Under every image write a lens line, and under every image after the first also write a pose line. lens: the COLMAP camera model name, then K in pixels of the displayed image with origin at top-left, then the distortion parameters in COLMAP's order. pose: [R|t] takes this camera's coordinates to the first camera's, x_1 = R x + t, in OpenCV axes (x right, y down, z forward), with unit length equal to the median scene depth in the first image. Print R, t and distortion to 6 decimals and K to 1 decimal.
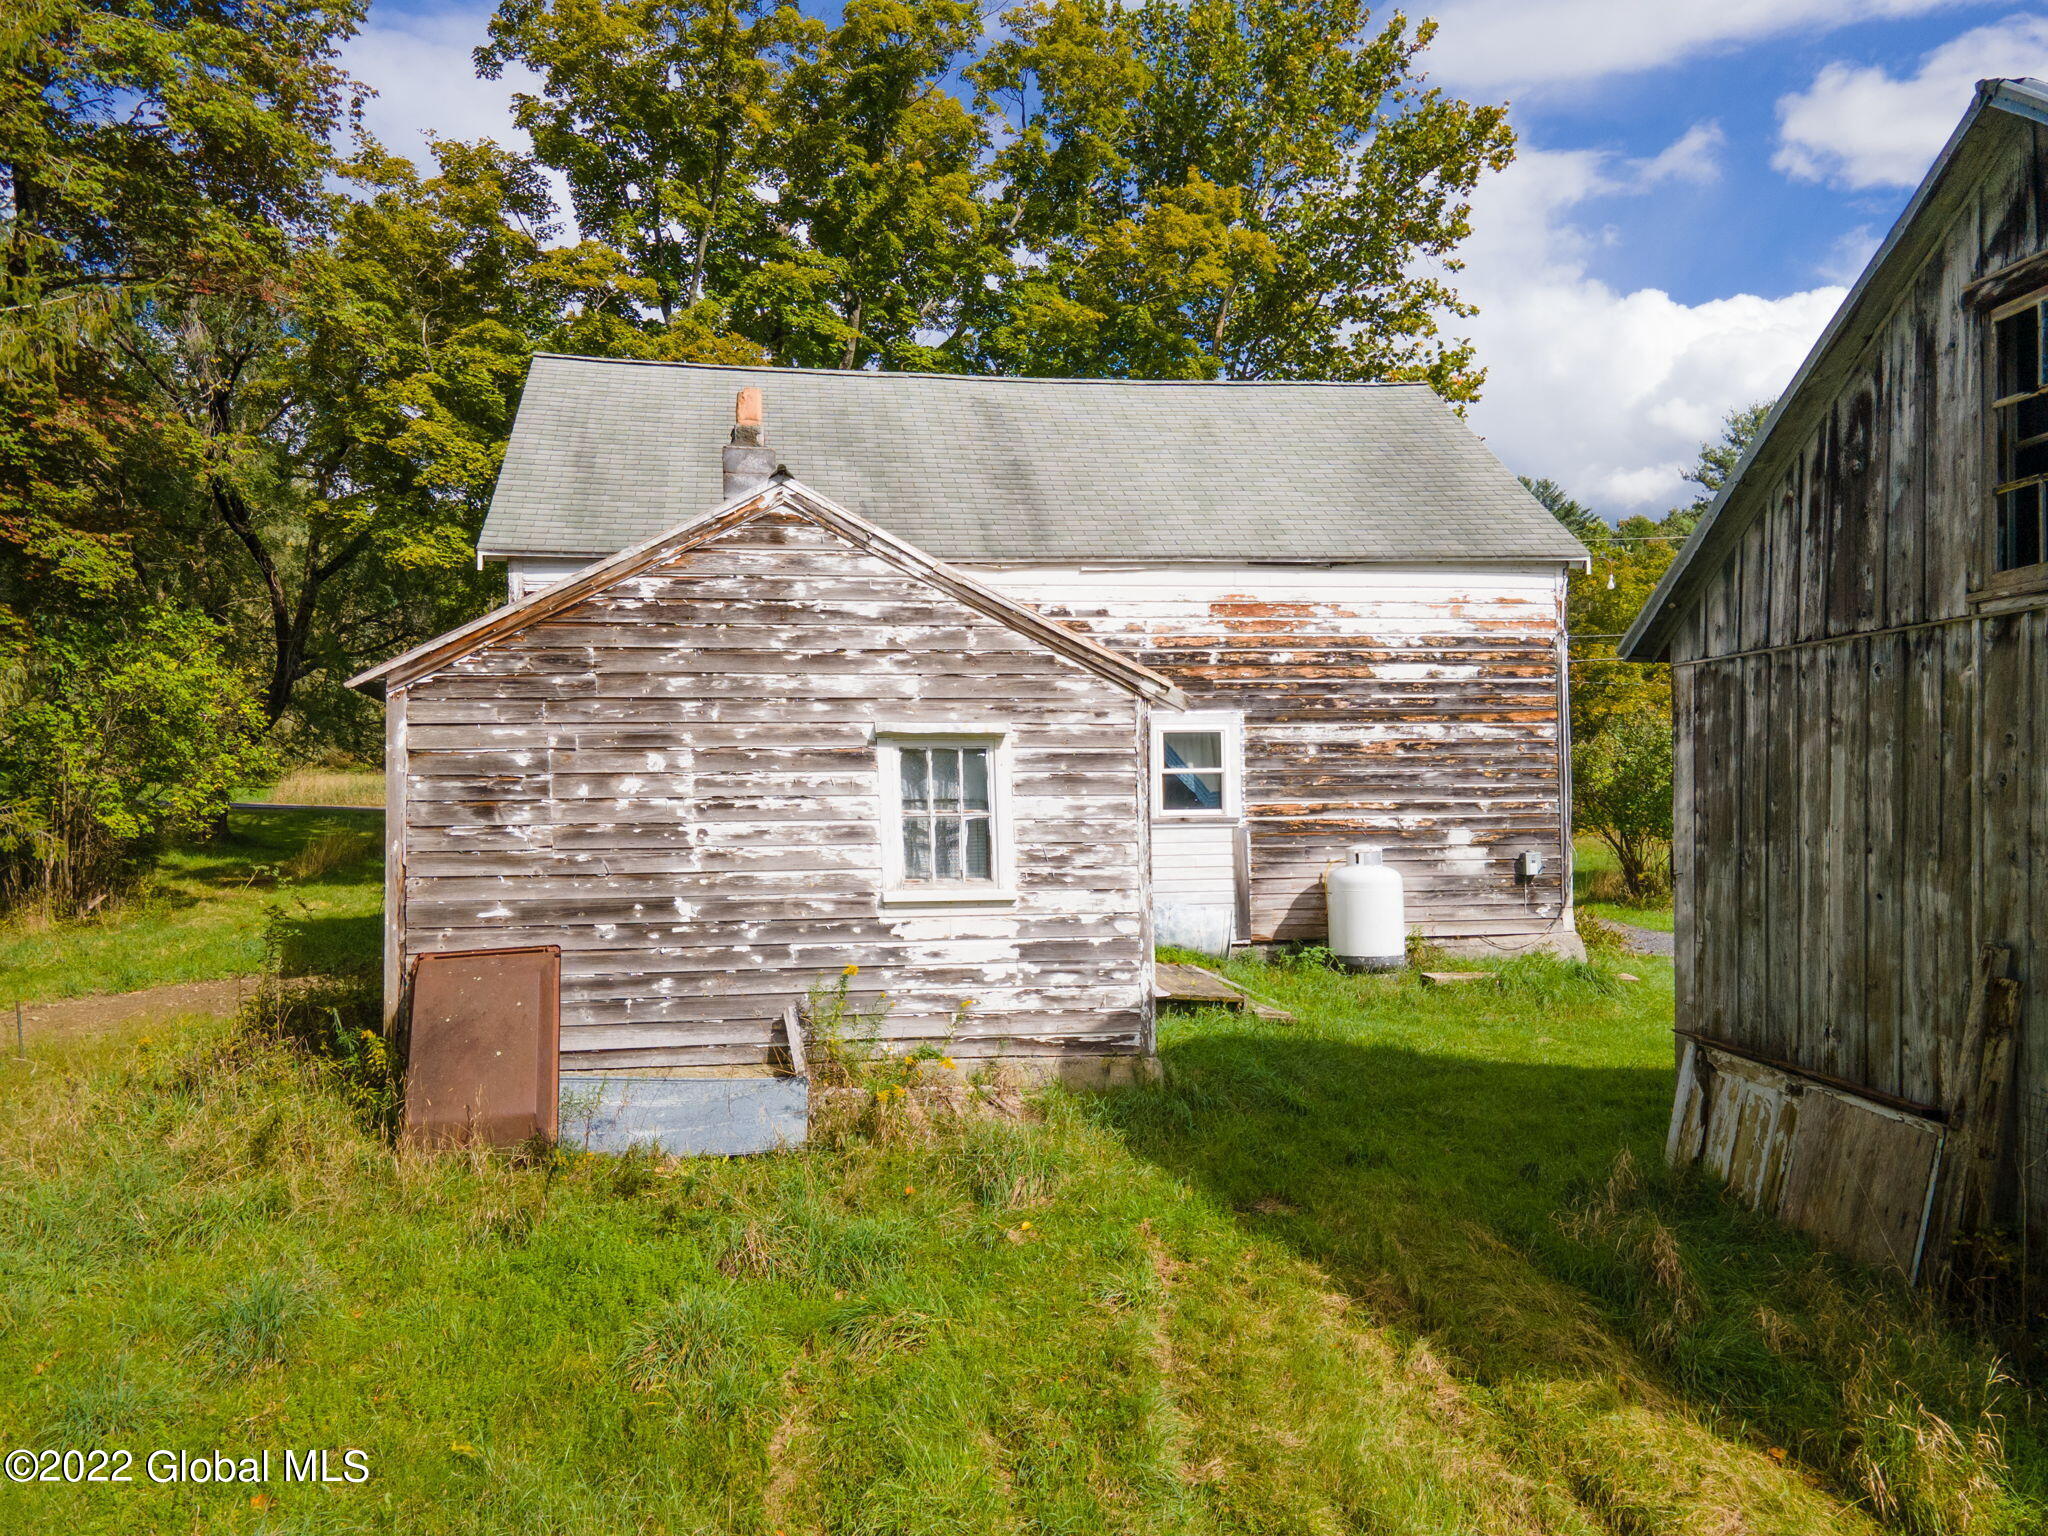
lens RADIAL K [[1600.6, 0, 1028.1], [0, 1600.6, 776.5], [0, 0, 1]] dist [0.041404, 0.006328]
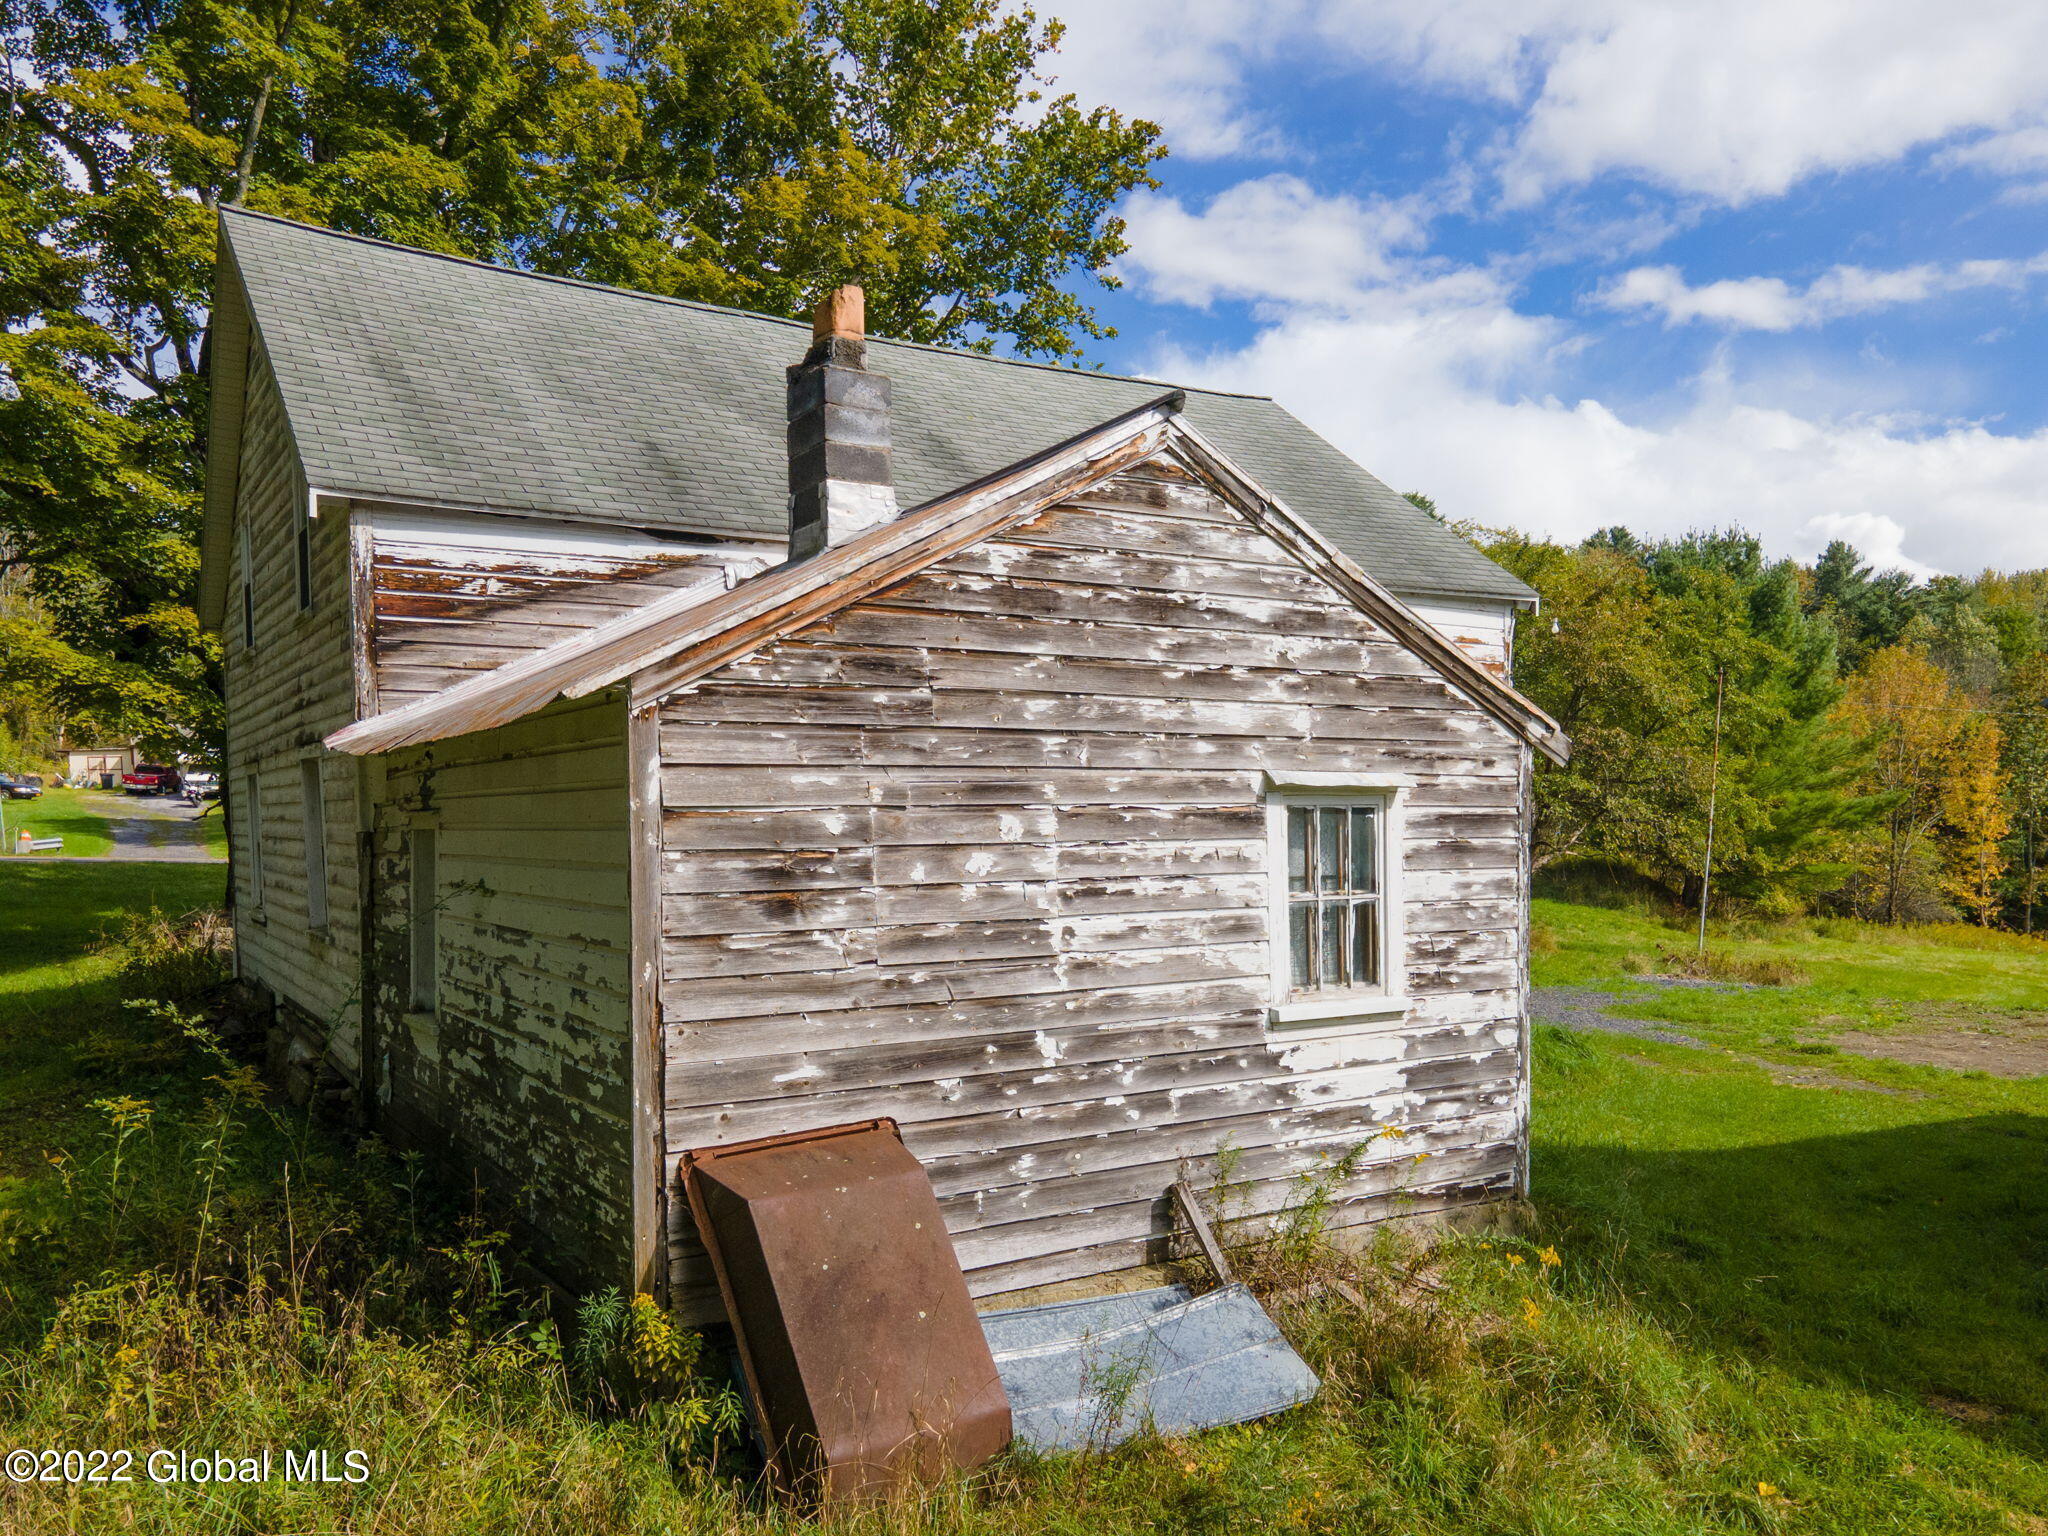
lens RADIAL K [[1600.6, 0, 1008.0], [0, 1600.6, 845.9], [0, 0, 1]] dist [0.041404, 0.006328]
pose [[0.914928, -0.004230, 0.403595, -0.490531], [-0.005879, 0.999699, 0.023804, -0.016639], [-0.403574, -0.024151, 0.914628, 0.396445]]
